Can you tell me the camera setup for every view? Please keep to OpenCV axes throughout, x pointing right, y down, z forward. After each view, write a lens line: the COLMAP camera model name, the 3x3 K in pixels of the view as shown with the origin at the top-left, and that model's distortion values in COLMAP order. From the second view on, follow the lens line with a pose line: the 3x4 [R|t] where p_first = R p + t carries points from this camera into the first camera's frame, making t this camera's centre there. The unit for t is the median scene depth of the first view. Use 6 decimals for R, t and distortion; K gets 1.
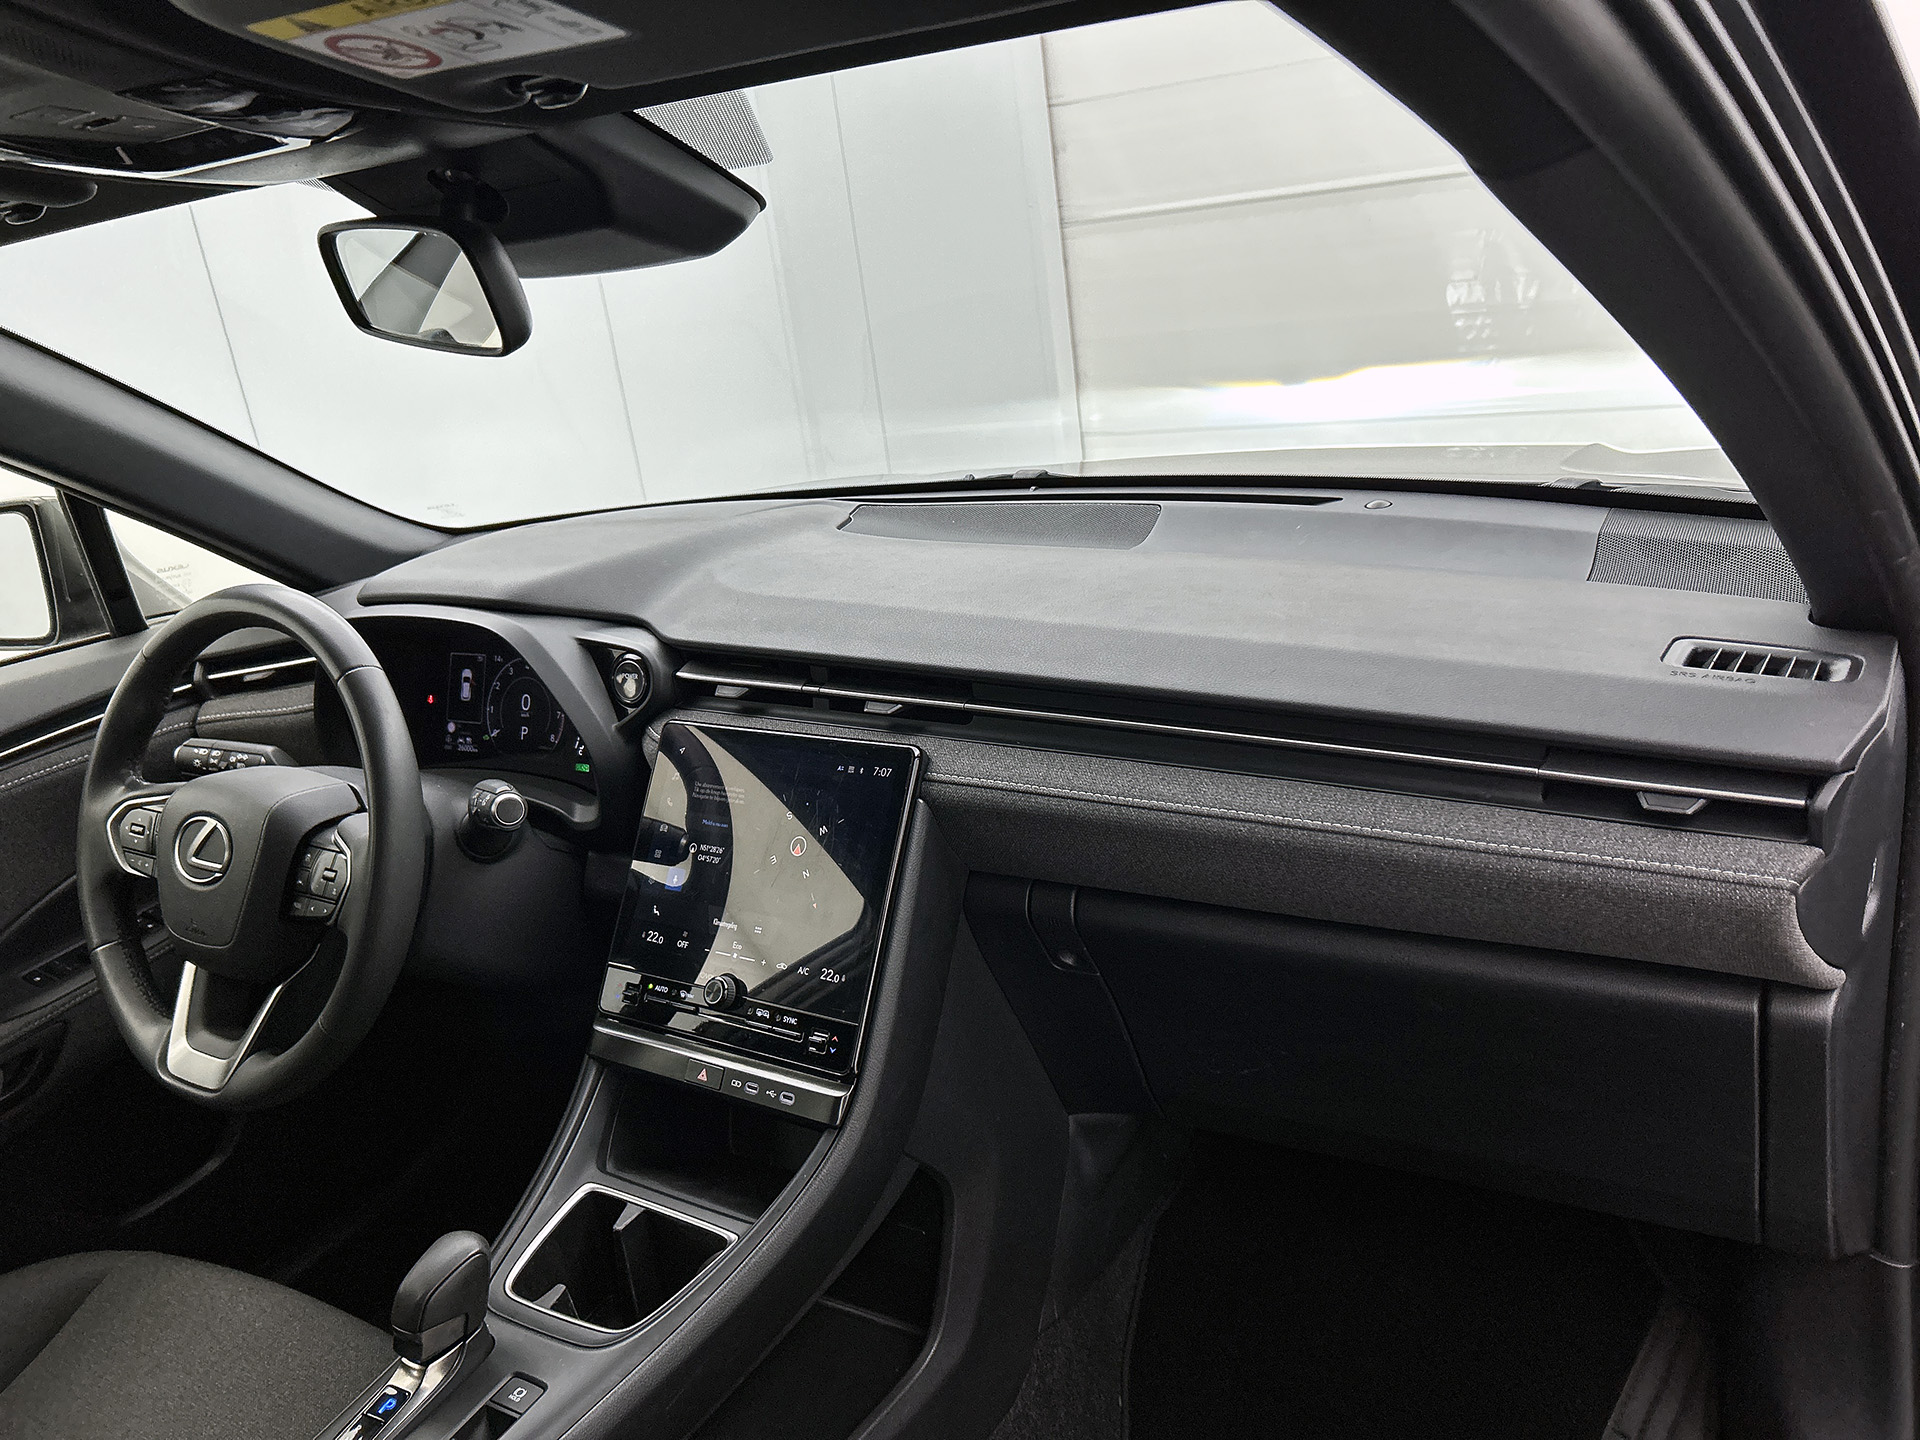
lens RADIAL K [[1469.2, 0, 952.4], [0, 1469.2, 671.0], [0, 0, 1]] dist [0.102000, -0.168666]
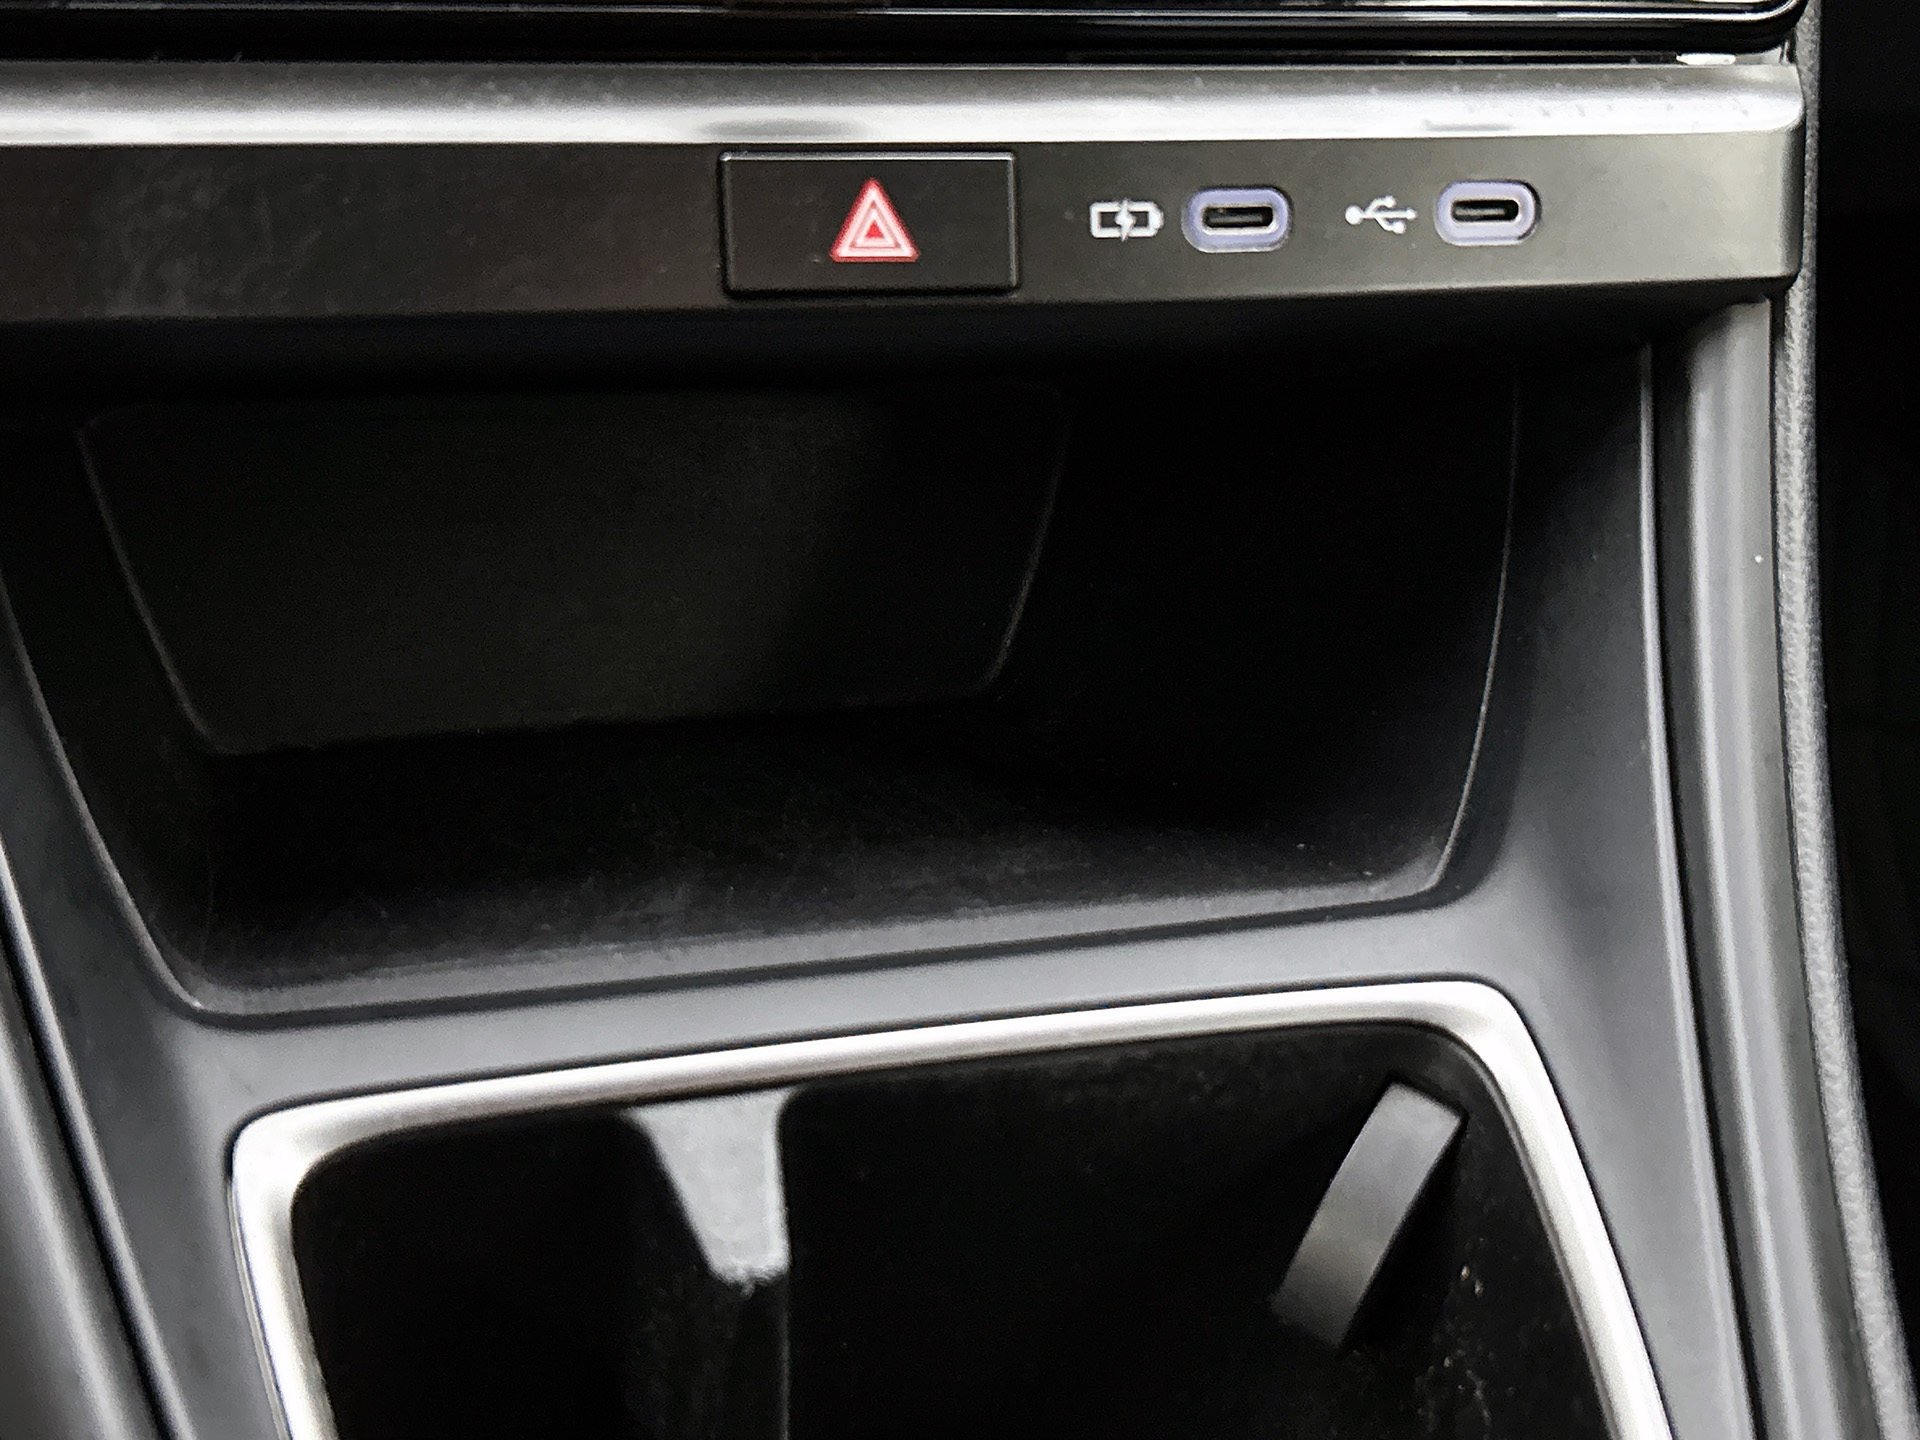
lens RADIAL K [[2816.3, 0, 964.4], [0, 2816.3, 755.0], [0, 0, 1]] dist [0.243087, -0.967314]
pose [[0.623518, -0.303457, 0.720513, -0.362045], [0.014609, 0.925959, 0.377342, 0.191755], [-0.781672, -0.224753, 0.581785, 0.731552]]
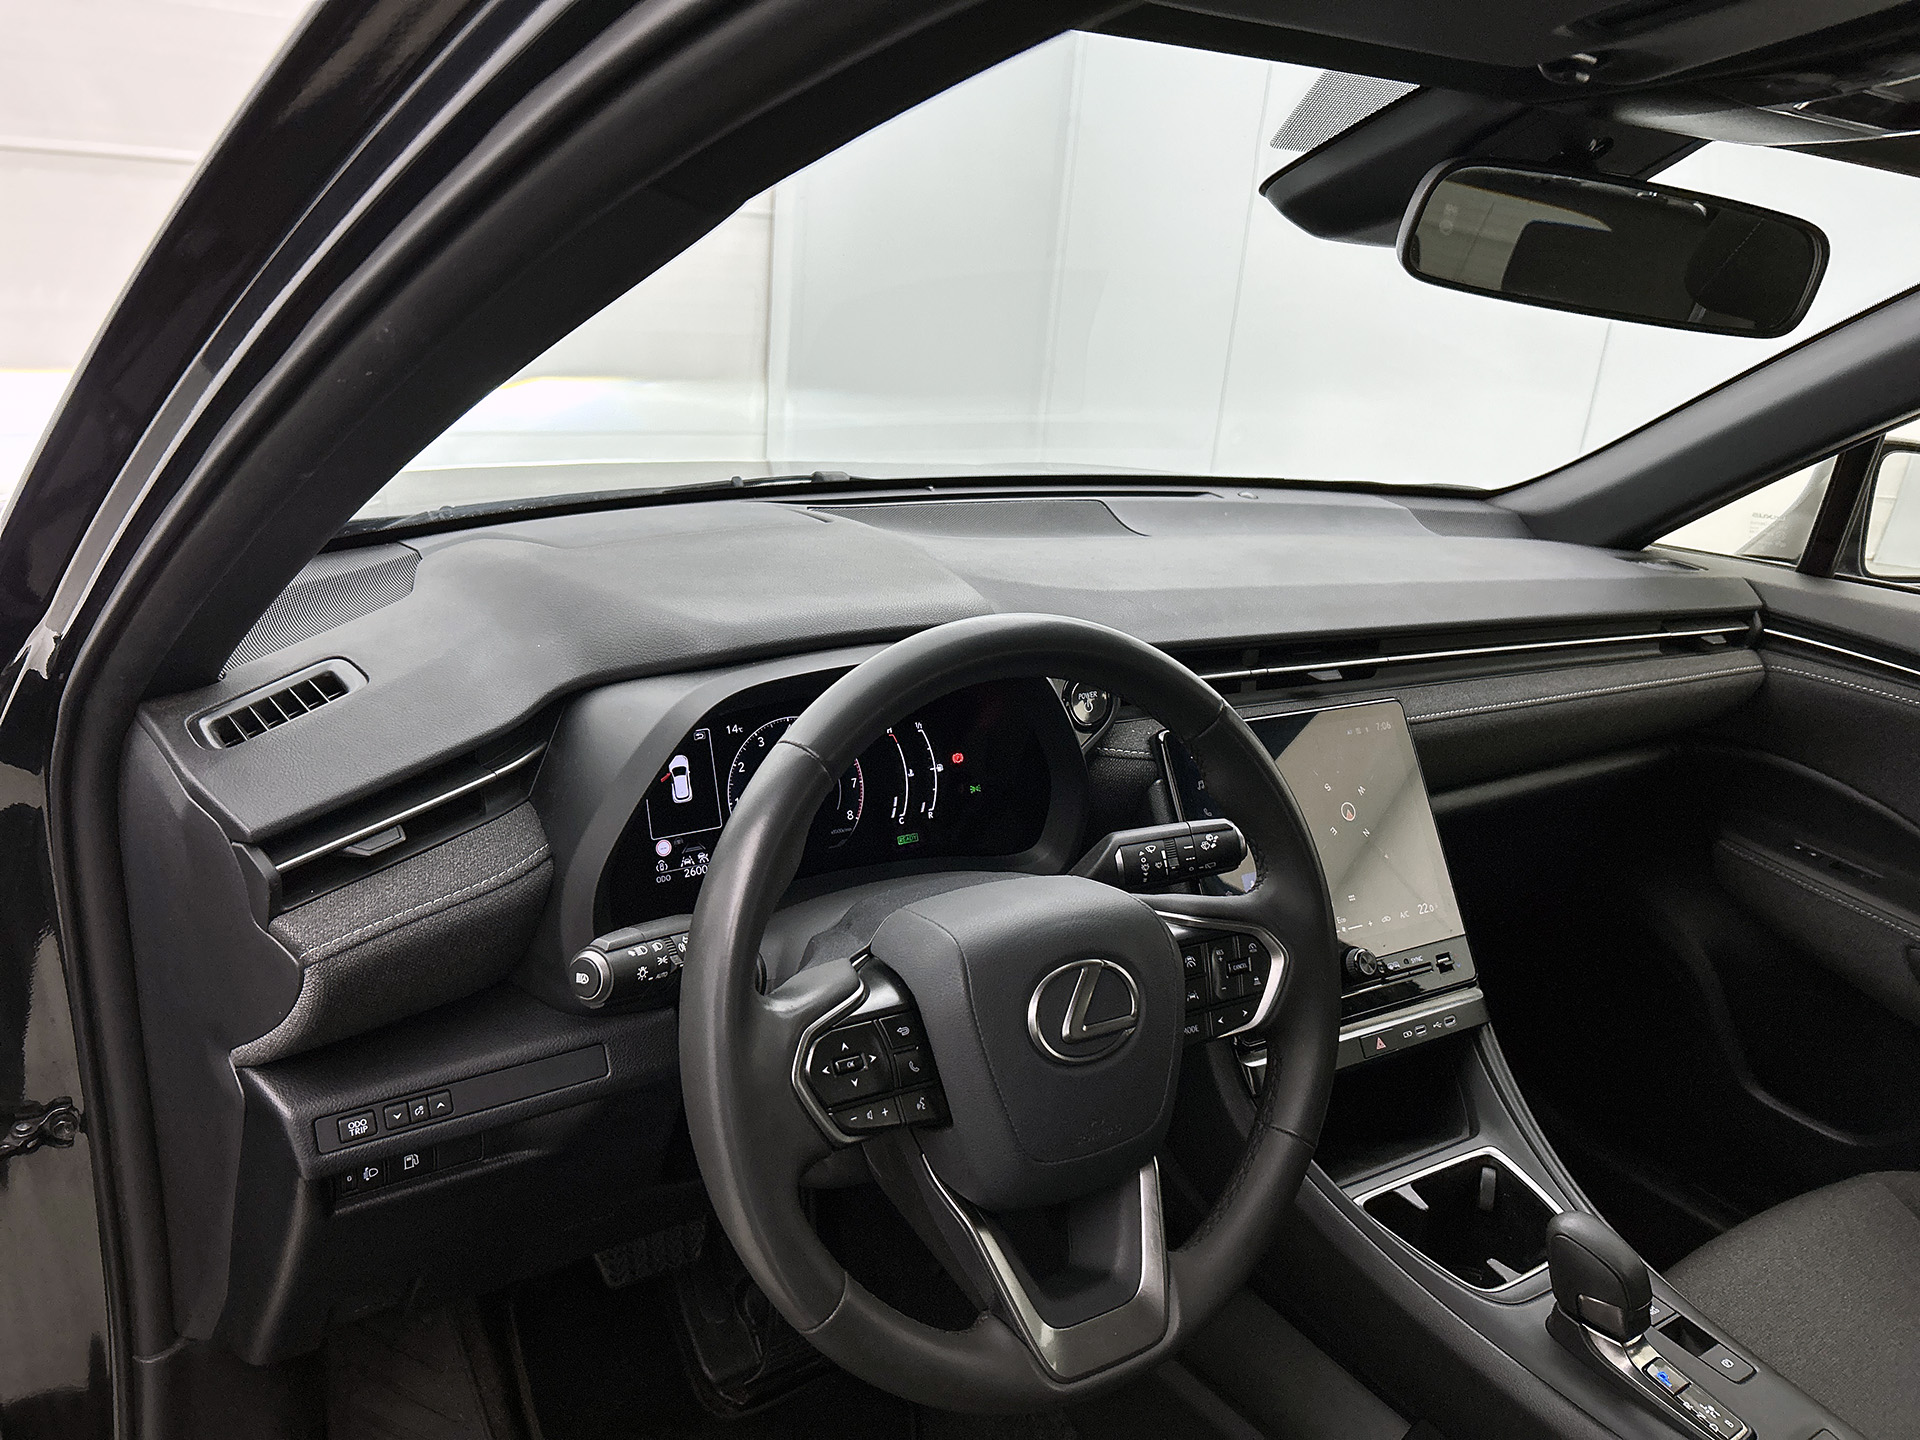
lens RADIAL K [[1458.8, 0, 955.5], [0, 1458.8, 724.4], [0, 0, 1]] dist [0.101624, -0.153050]
pose [[0.404654, -0.142763, 0.903258, -1.069726], [0.138091, 0.985952, 0.093970, -0.073640], [-0.903984, 0.086707, 0.418683, 0.746321]]
